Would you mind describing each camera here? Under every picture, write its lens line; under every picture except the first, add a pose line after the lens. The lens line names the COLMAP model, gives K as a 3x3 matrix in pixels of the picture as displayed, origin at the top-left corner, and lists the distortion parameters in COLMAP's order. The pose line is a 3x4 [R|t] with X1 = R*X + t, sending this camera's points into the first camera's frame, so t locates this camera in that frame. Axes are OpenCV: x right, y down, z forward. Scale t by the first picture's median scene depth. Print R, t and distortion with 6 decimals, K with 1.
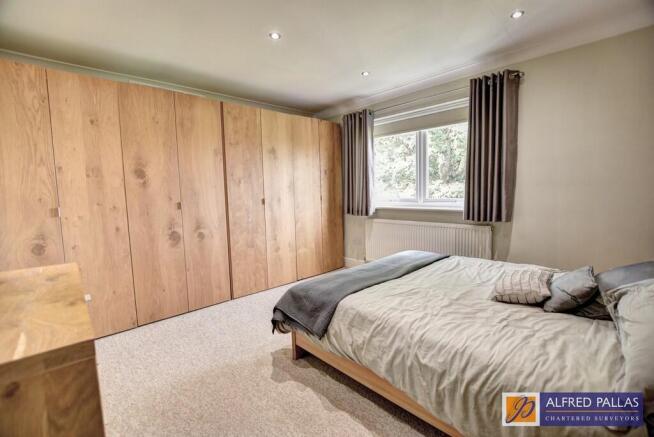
lens RADIAL K [[290.0, 0, 327.2], [0, 290.0, 216.7], [0, 0, 1]] dist [-0.030348, 0.003136]
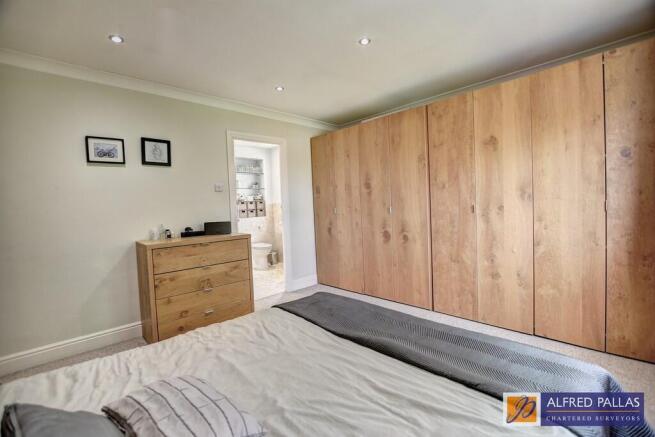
lens RADIAL K [[287.4, 0, 329.2], [0, 287.4, 215.8], [0, 0, 1]] dist [-0.030047, -0.000206]
pose [[0.012120, 0.065491, -0.997780, 0.616532], [-0.050453, 0.996622, 0.064802, -0.071650], [0.998653, 0.049556, 0.015383, 0.669901]]
